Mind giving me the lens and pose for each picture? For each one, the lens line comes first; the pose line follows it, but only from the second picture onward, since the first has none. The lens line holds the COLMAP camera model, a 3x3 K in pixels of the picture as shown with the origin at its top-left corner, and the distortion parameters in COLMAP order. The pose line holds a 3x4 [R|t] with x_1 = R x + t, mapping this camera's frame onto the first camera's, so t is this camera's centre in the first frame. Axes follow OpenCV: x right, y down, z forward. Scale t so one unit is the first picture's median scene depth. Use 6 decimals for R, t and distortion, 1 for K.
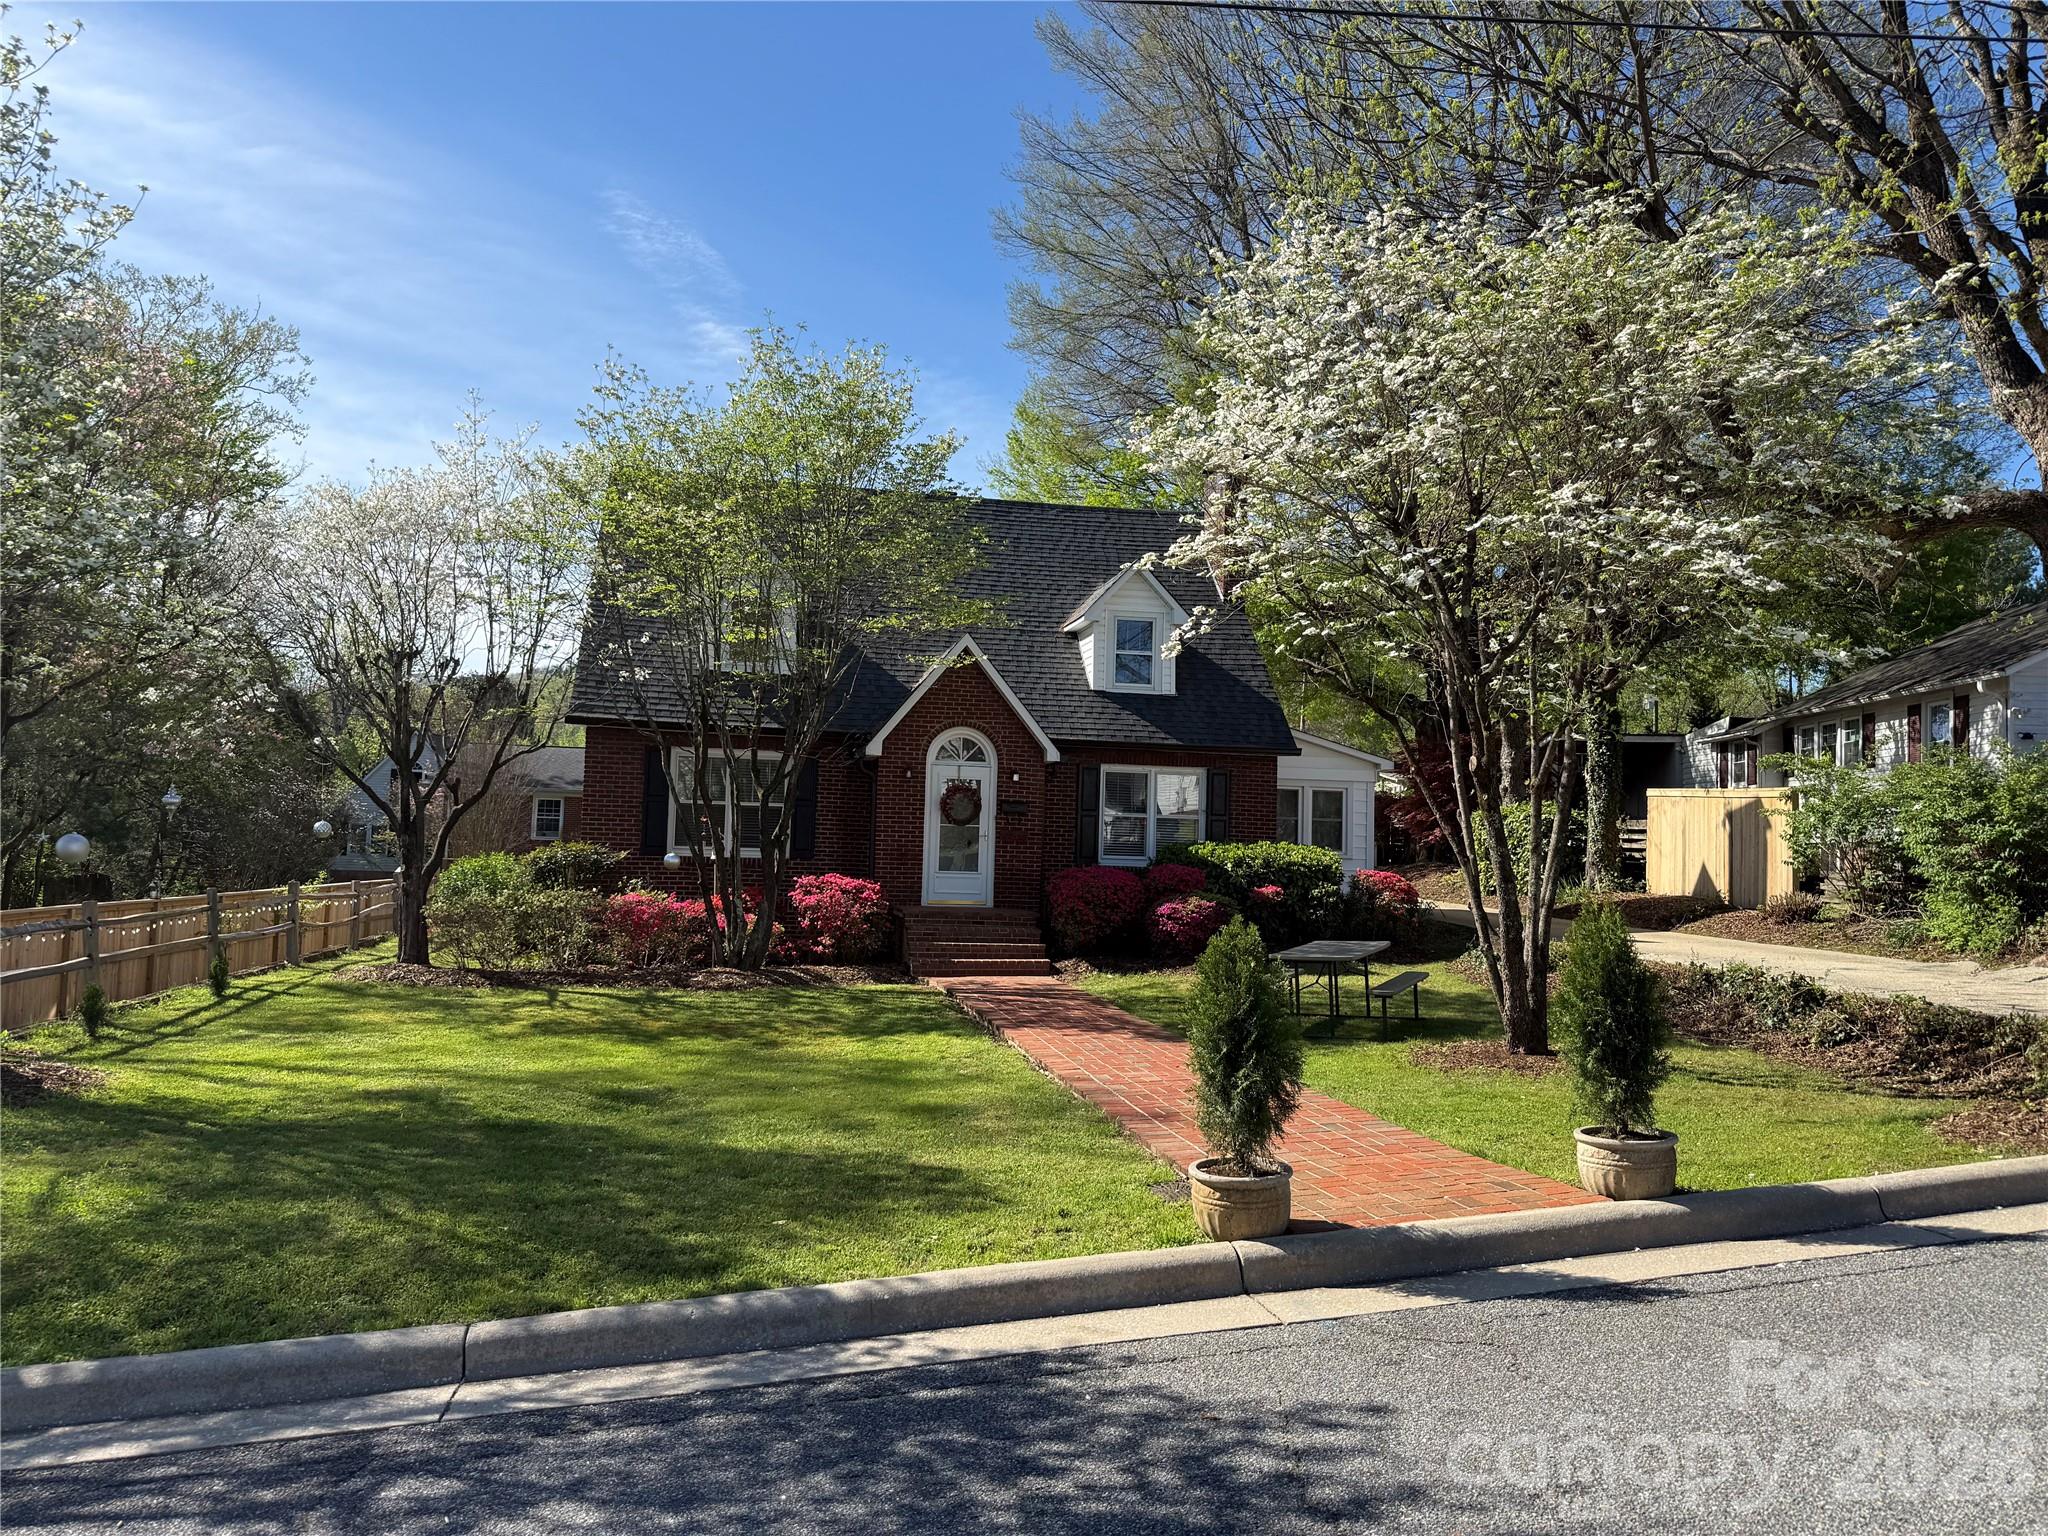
lens RADIAL K [[1465.5, 0, 1016.6], [0, 1465.5, 749.6], [0, 0, 1]] dist [0.055787, -0.069631]
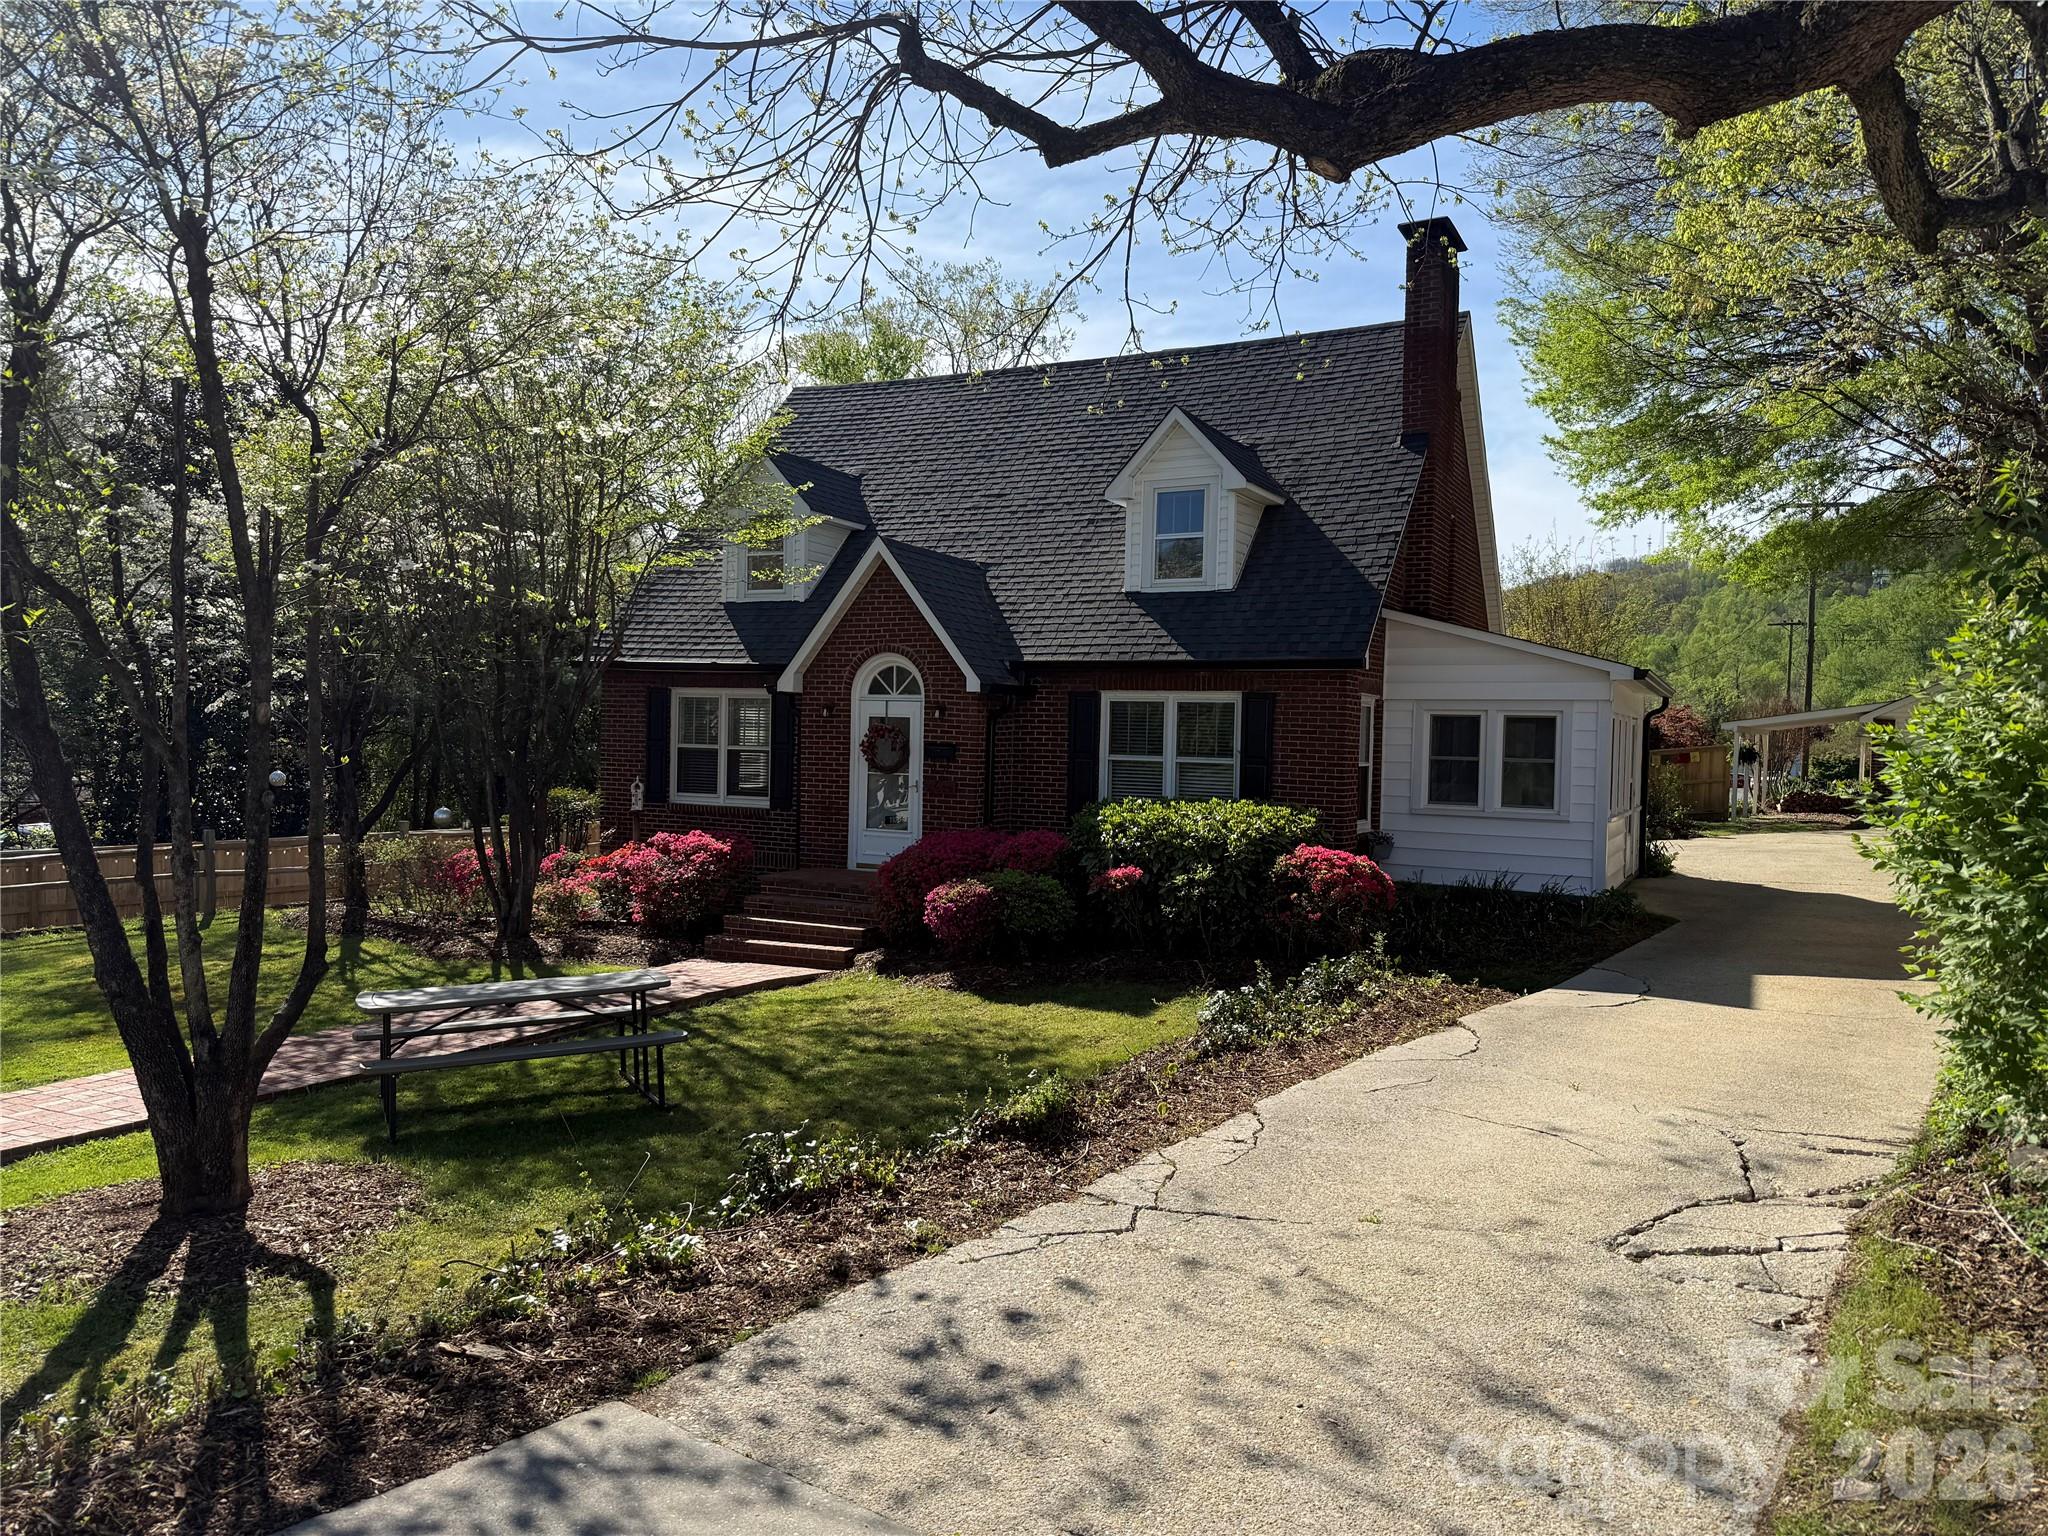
lens RADIAL K [[1465.5, 0, 1021.5], [0, 1465.5, 772.7], [0, 0, 1]] dist [0.055787, -0.069631]
pose [[0.769352, 0.007118, -0.638786, 0.540912], [0.040121, 0.997426, 0.059436, 0.005784], [0.637564, -0.071356, 0.767085, 0.416879]]
